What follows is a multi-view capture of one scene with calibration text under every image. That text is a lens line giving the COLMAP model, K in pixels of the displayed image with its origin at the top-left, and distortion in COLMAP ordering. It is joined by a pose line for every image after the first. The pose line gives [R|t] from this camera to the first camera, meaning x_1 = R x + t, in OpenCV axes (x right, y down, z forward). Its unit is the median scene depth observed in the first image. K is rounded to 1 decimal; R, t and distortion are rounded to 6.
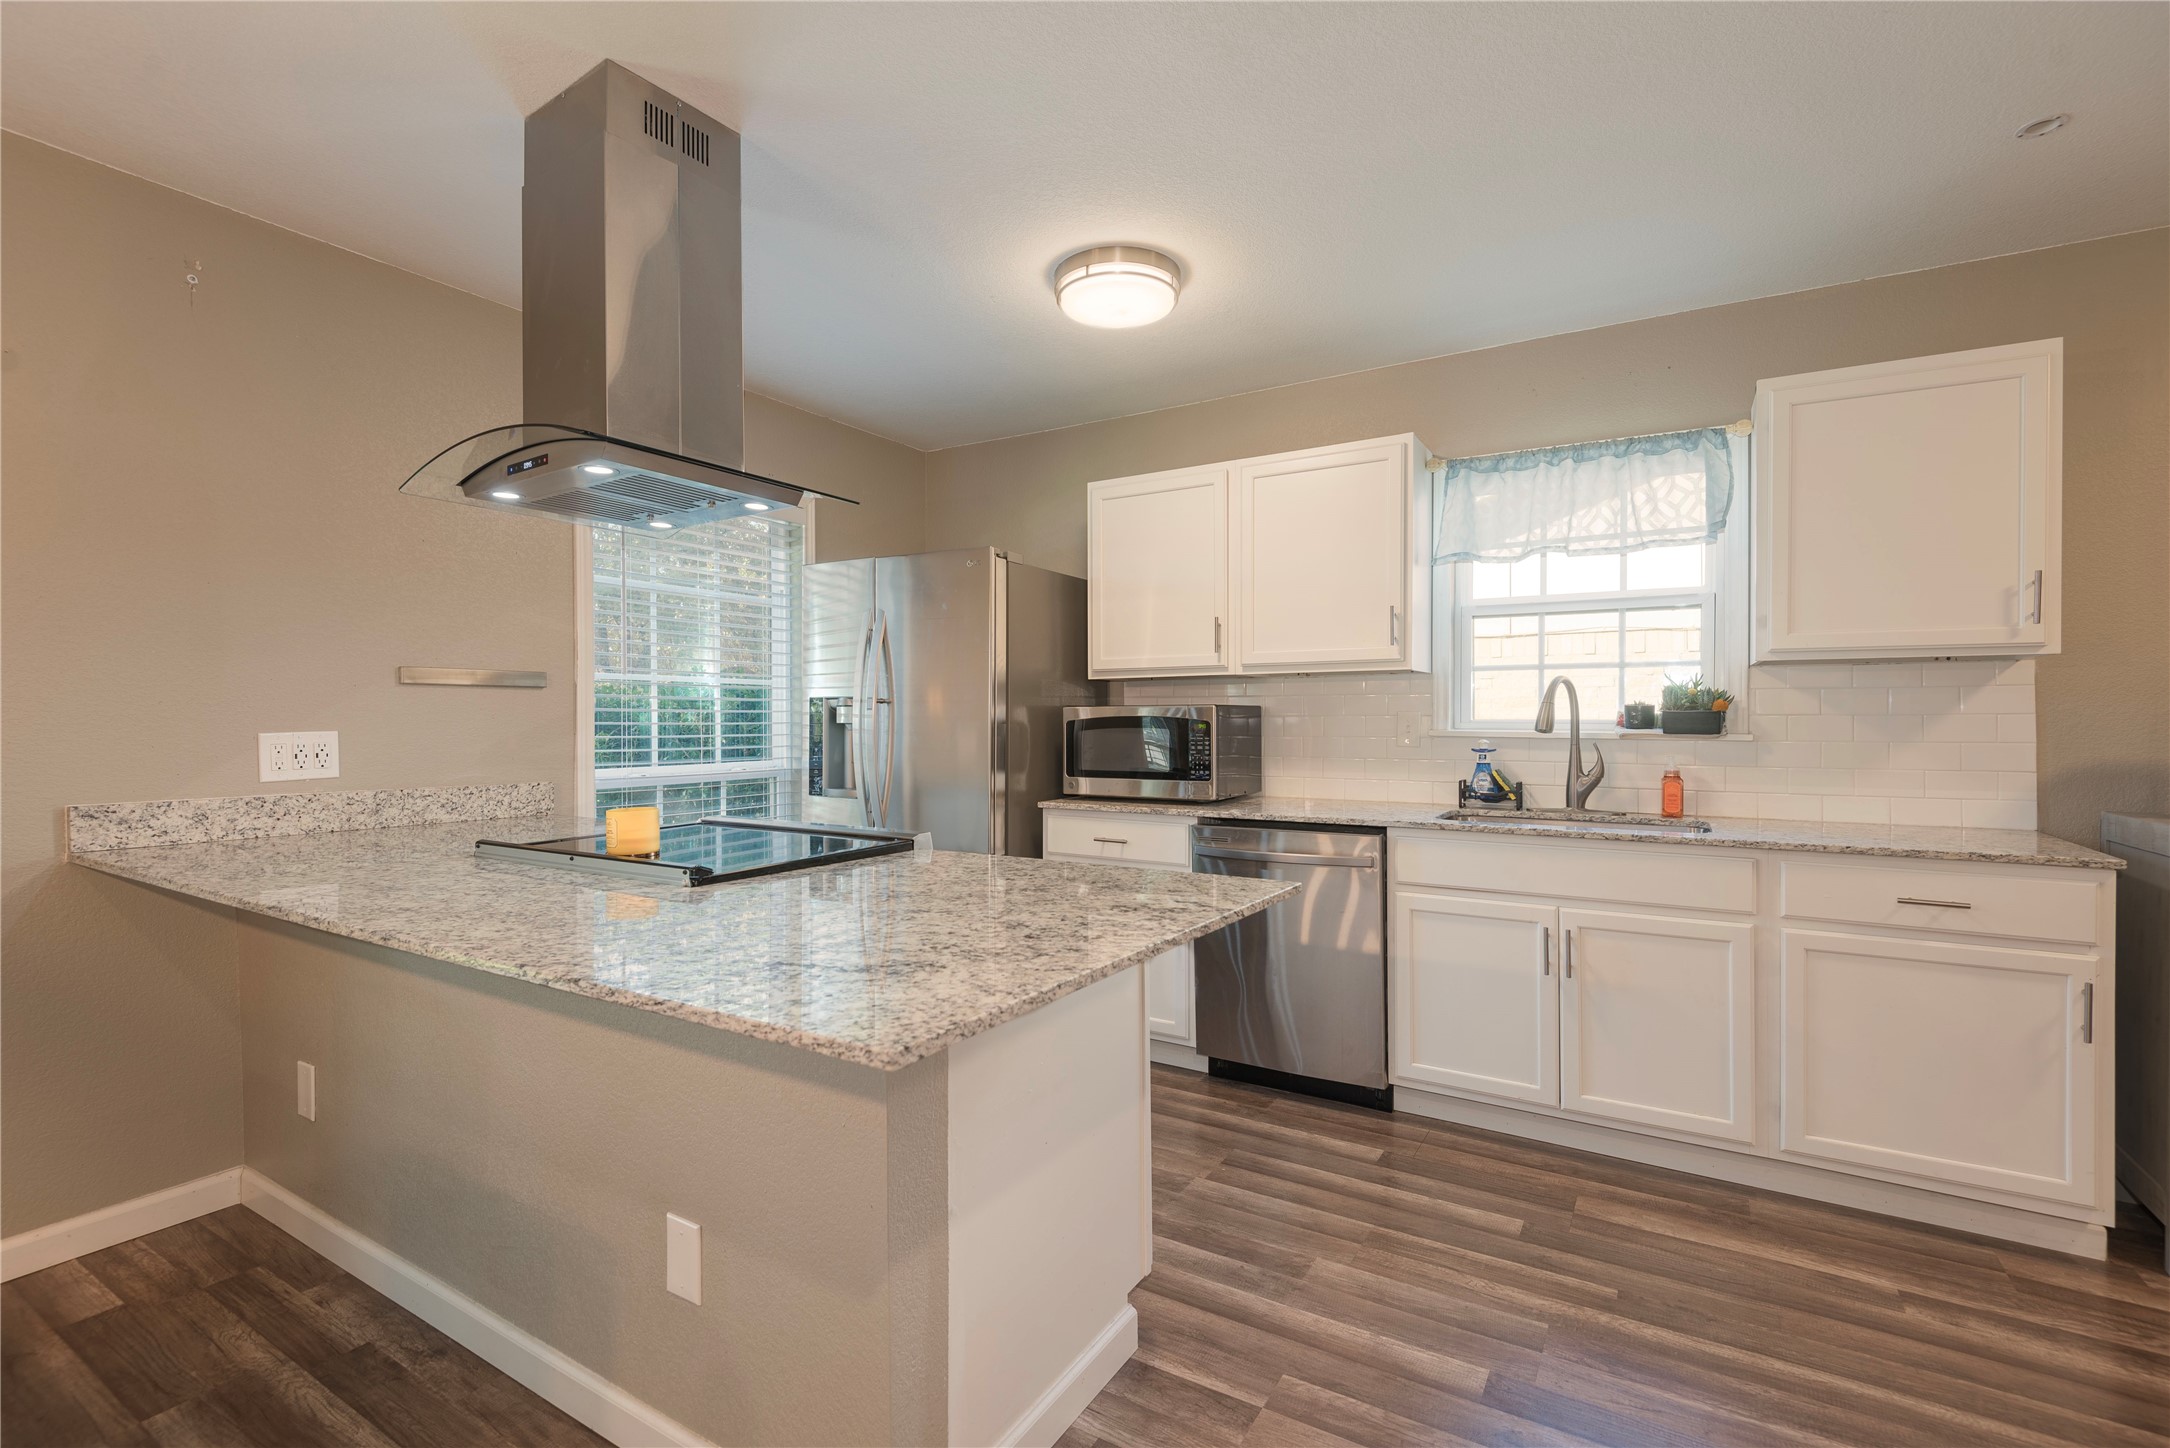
lens RADIAL K [[975.8, 0, 1079.6], [0, 975.8, 720.2], [0, 0, 1]] dist [0.025276, -0.011385]
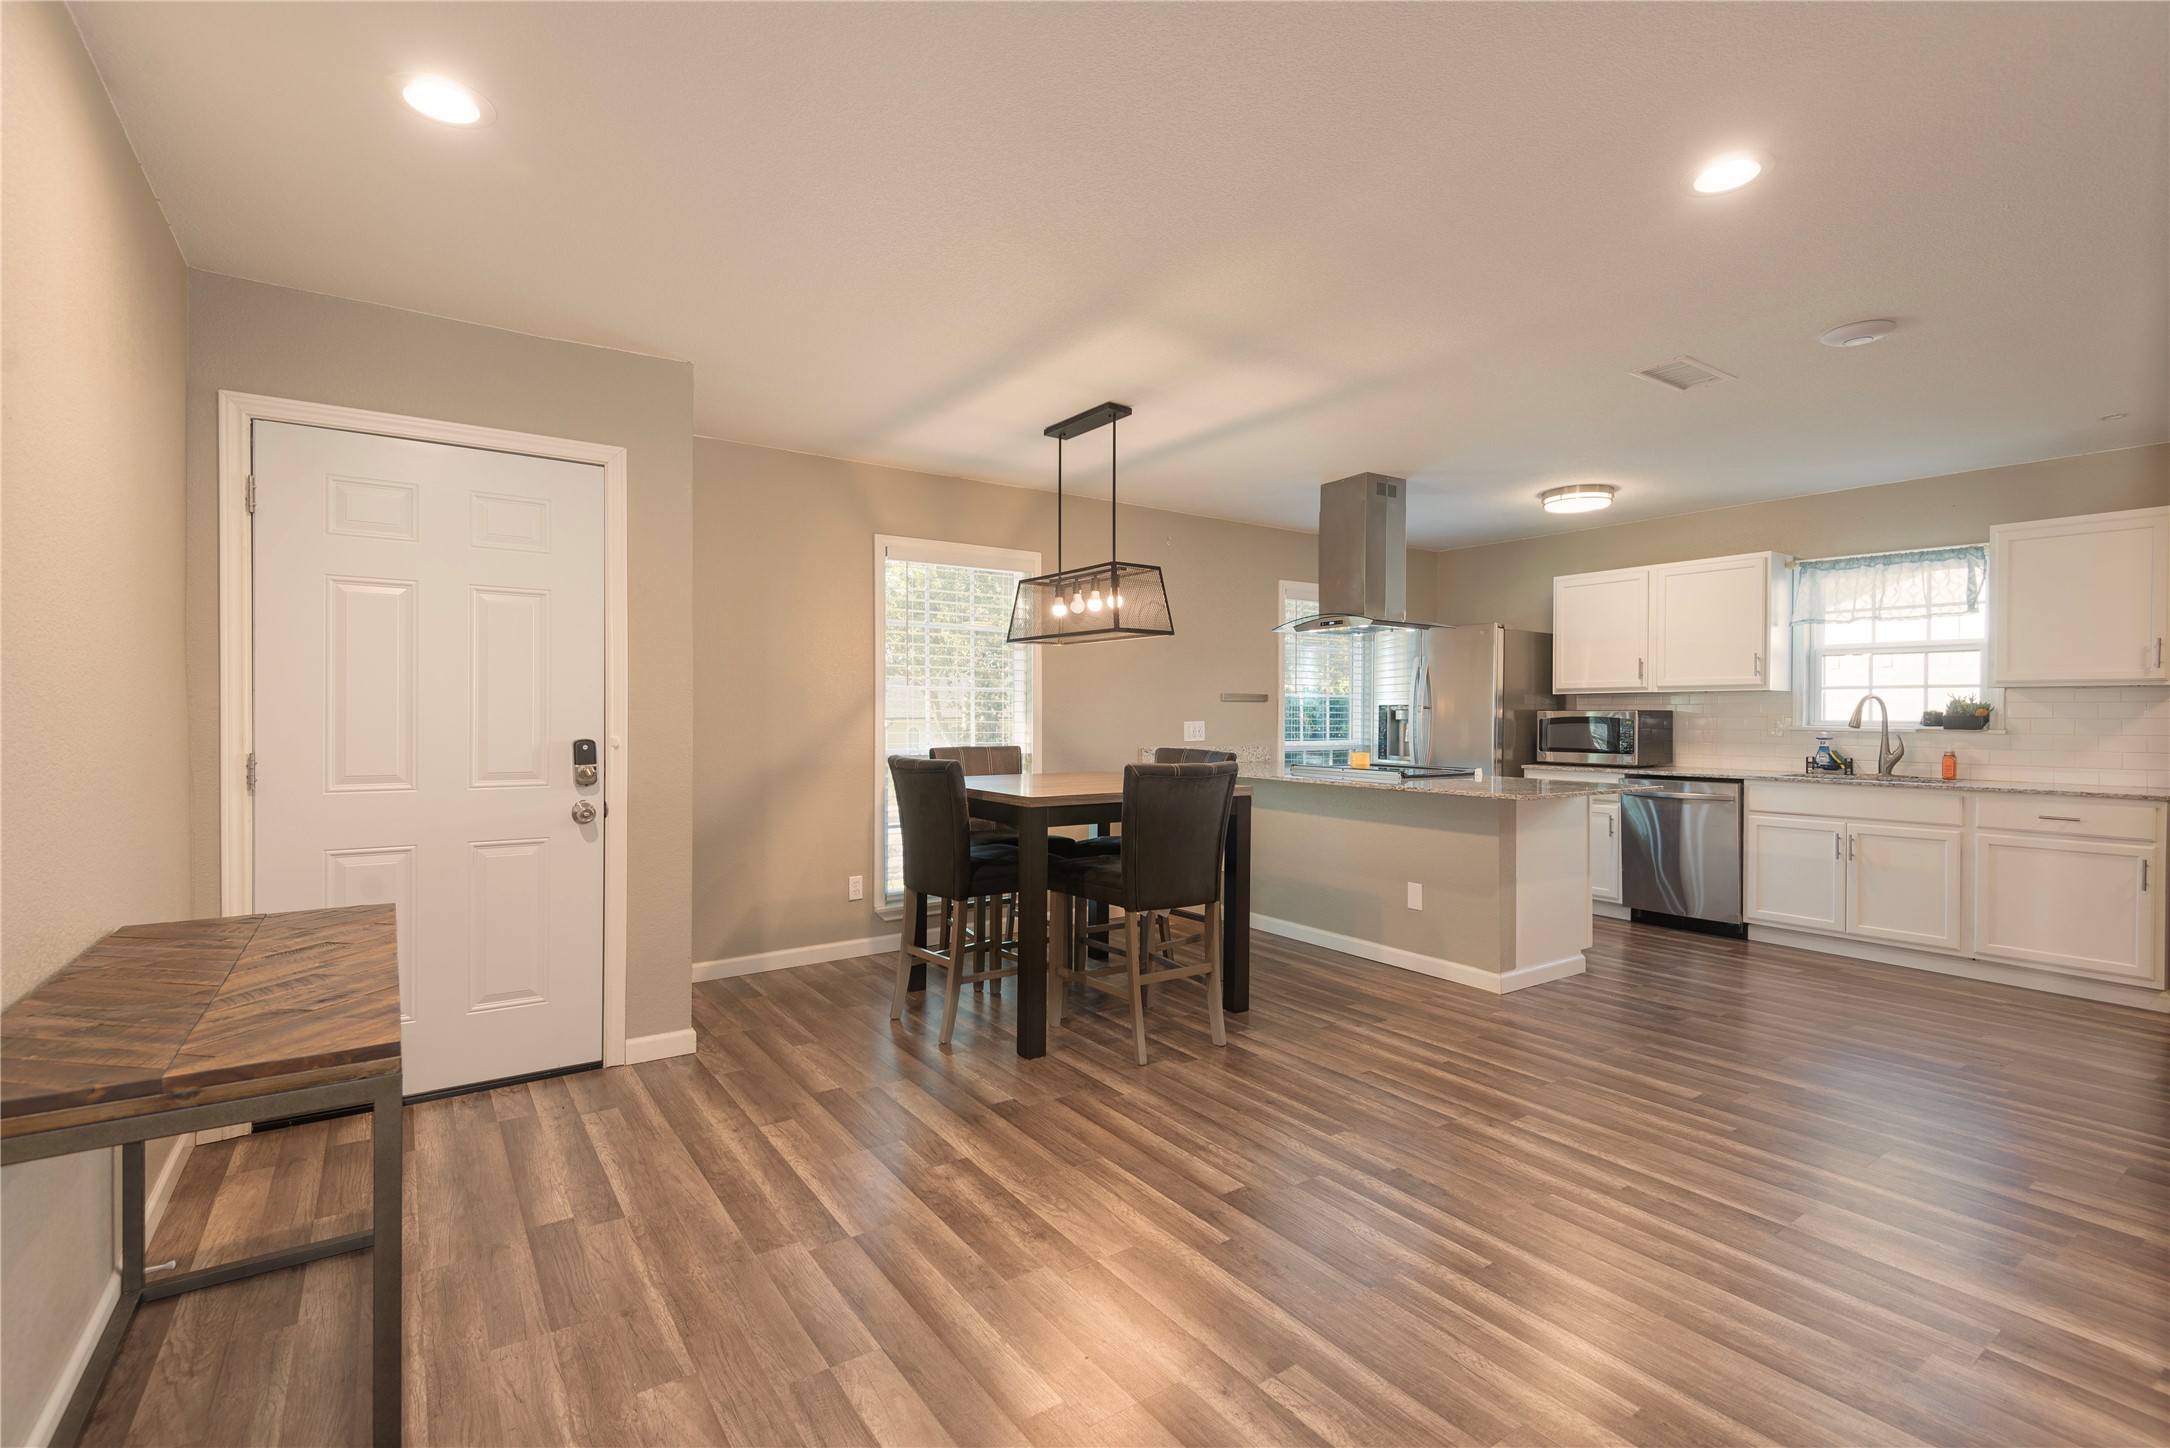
lens RADIAL K [[975.8, 0, 1088.4], [0, 975.8, 717.5], [0, 0, 1]] dist [0.025276, -0.011385]
pose [[0.918394, 0.006343, -0.395617, -0.071280], [-0.005516, 0.999980, 0.003229, -0.003649], [0.395629, -0.000783, 0.918410, -1.069898]]
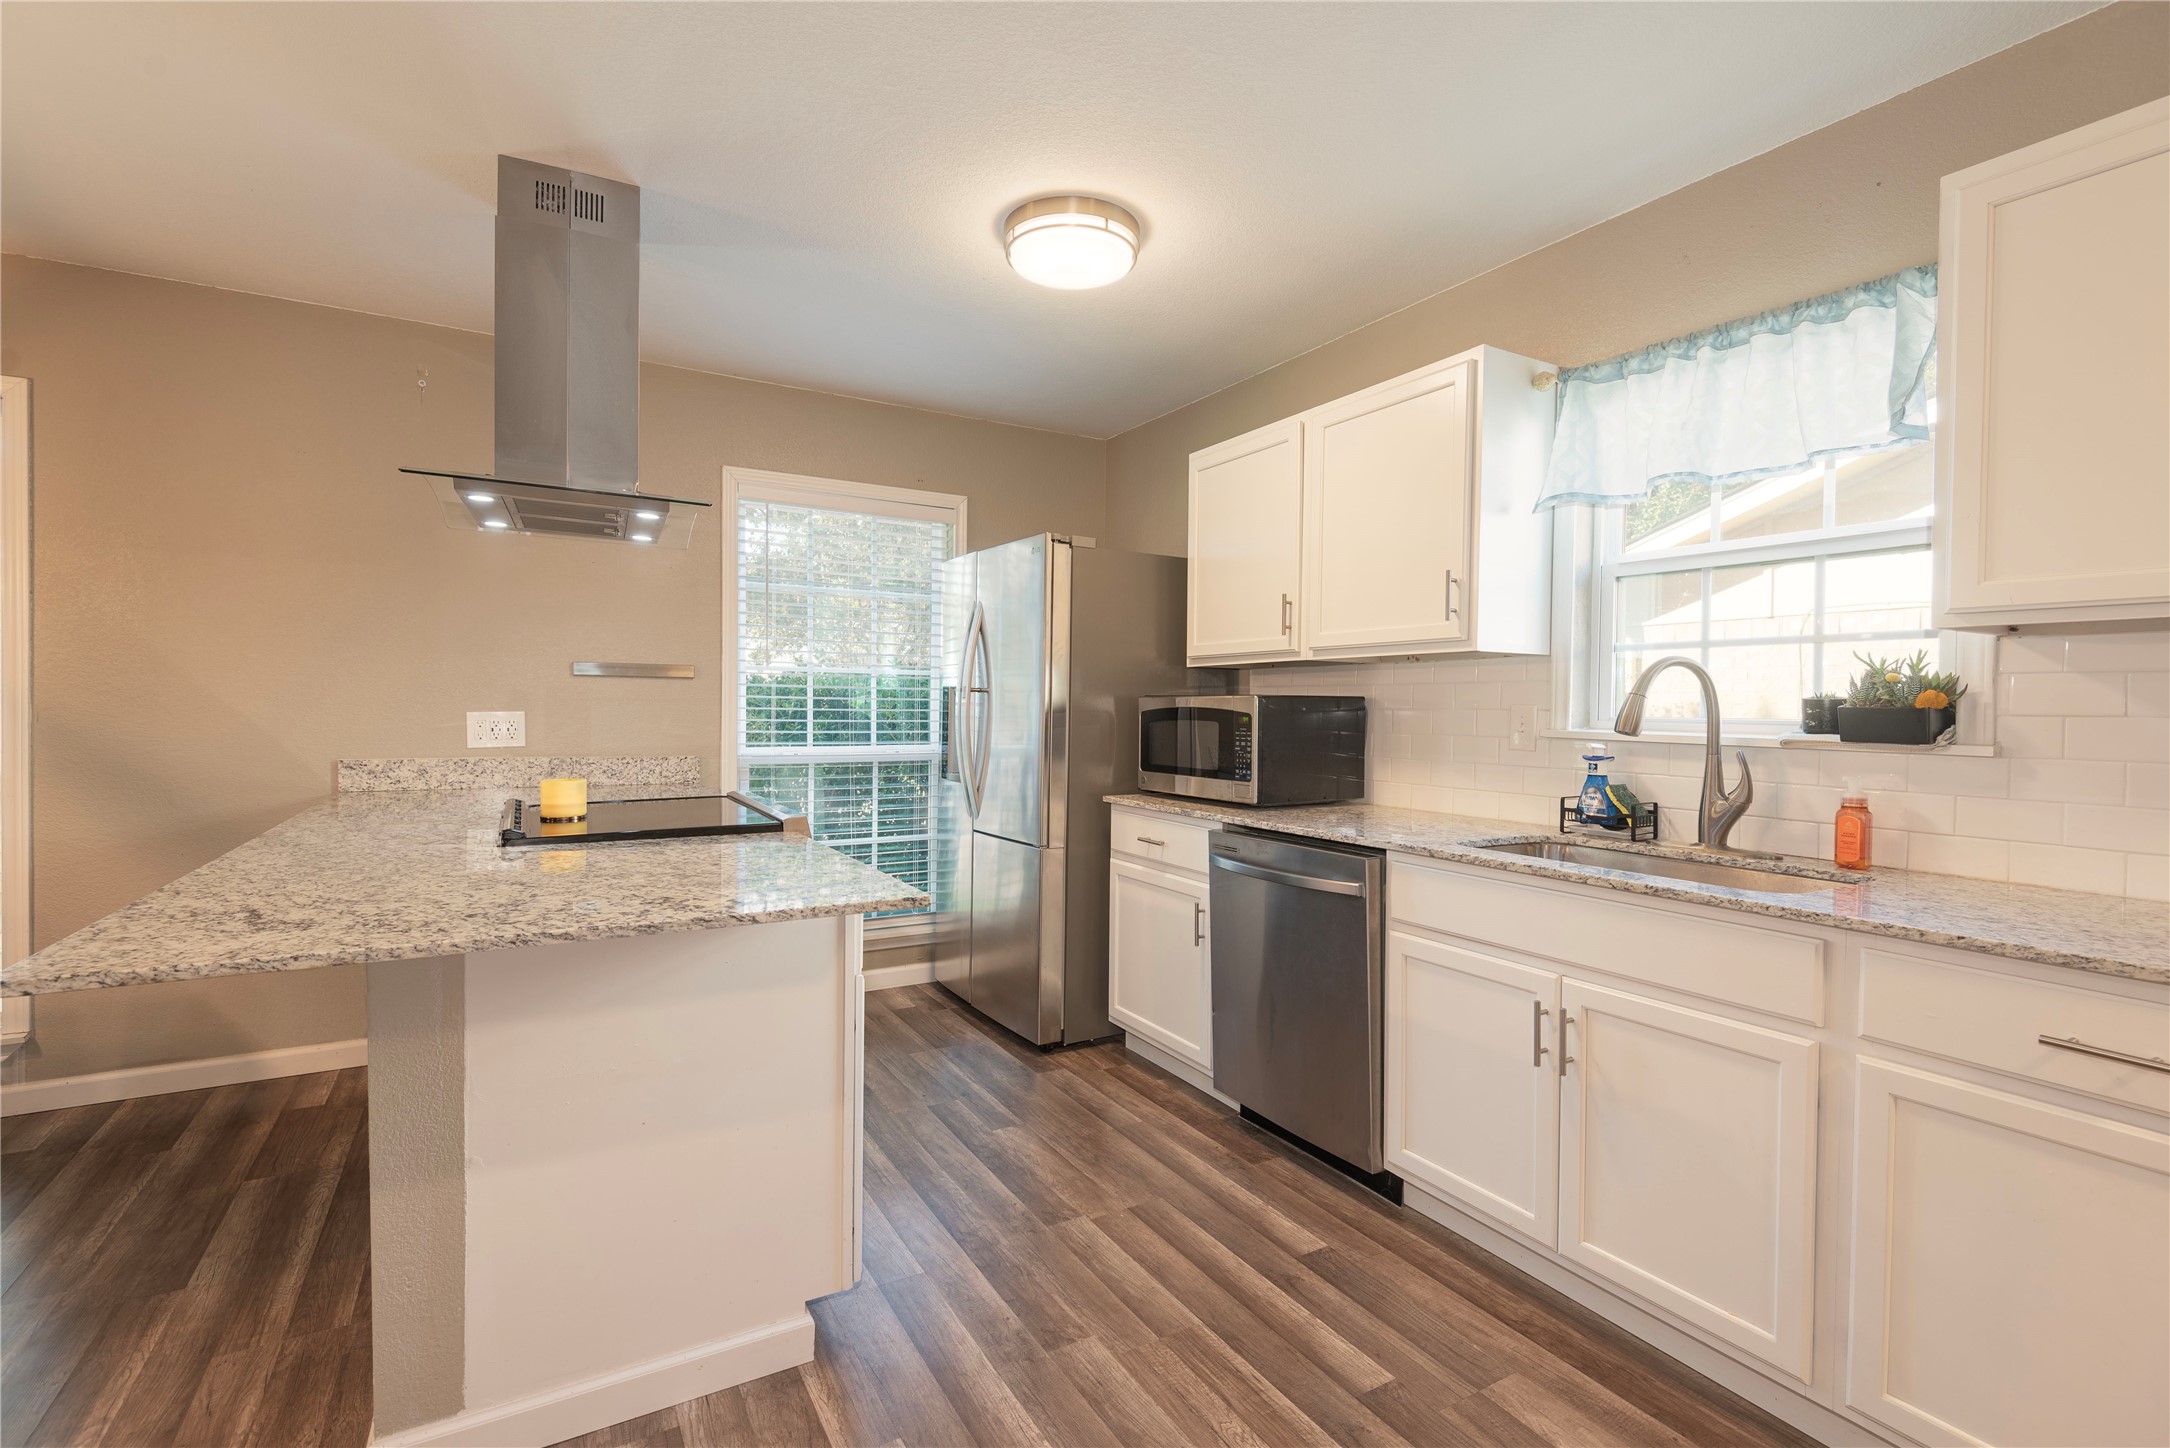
lens RADIAL K [[975.8, 0, 1069.6], [0, 975.8, 719.9], [0, 0, 1]] dist [0.025276, -0.011385]
pose [[0.879939, 0.017052, -0.474781, 0.437668], [-0.011873, 0.999833, 0.013904, -0.003887], [0.474939, -0.006598, 0.879994, 0.163246]]
